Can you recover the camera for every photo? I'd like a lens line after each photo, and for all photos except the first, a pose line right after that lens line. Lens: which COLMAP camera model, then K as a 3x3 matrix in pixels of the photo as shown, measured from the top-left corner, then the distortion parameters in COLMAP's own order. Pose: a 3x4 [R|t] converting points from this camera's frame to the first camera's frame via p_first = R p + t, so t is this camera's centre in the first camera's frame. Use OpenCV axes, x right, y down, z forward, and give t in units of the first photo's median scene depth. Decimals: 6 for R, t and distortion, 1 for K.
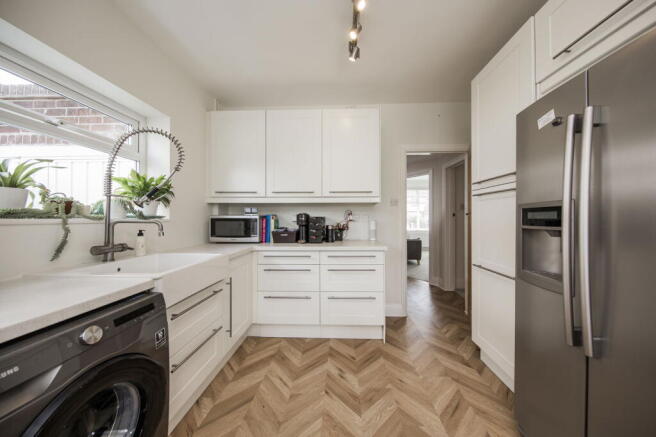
lens RADIAL K [[215.7, 0, 329.3], [0, 215.7, 217.3], [0, 0, 1]] dist [-0.002913, -0.000582]
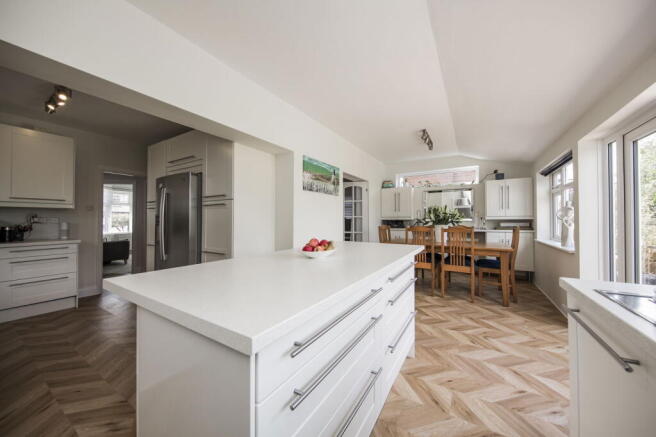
lens RADIAL K [[216.9, 0, 325.7], [0, 216.9, 219.6], [0, 0, 1]] dist [-0.002771, -0.000526]
pose [[0.459018, 0.006299, 0.888405, -0.224216], [0.000172, 0.999974, -0.007179, 0.008830], [-0.888427, 0.003448, 0.459005, -0.957344]]
